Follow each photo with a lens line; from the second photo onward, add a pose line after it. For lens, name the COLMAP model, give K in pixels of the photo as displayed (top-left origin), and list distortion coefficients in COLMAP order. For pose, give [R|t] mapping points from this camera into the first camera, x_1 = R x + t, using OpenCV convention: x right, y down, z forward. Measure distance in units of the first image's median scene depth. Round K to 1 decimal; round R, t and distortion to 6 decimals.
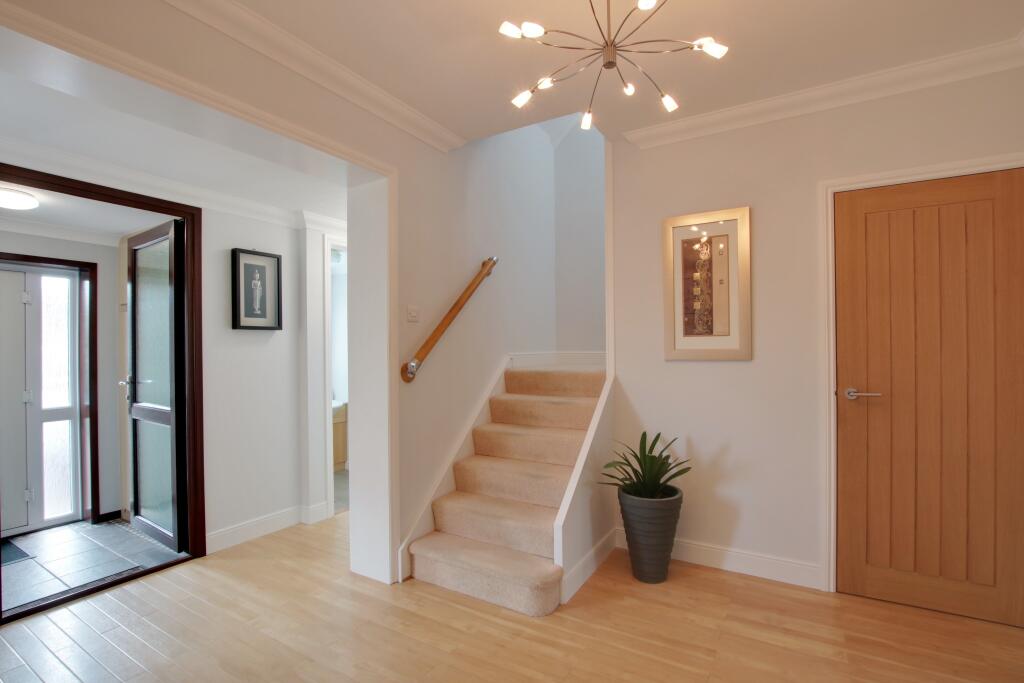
lens RADIAL K [[477.9, 0, 511.6], [0, 477.9, 344.2], [0, 0, 1]] dist [-0.032638, -0.000514]
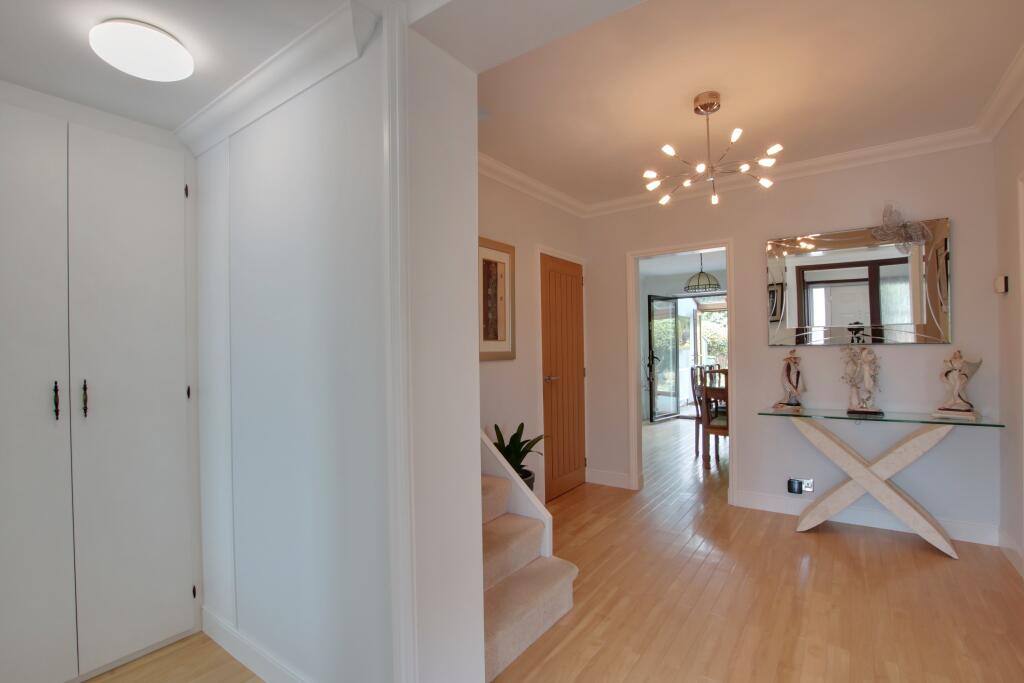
lens RADIAL K [[477.9, 0, 512.1], [0, 477.9, 343.6], [0, 0, 1]] dist [-0.032638, -0.000514]
pose [[0.087254, 0.015986, 0.996058, -0.844820], [0.014485, 0.999745, -0.017314, 0.012445], [-0.996081, 0.015939, 0.087000, 0.866371]]
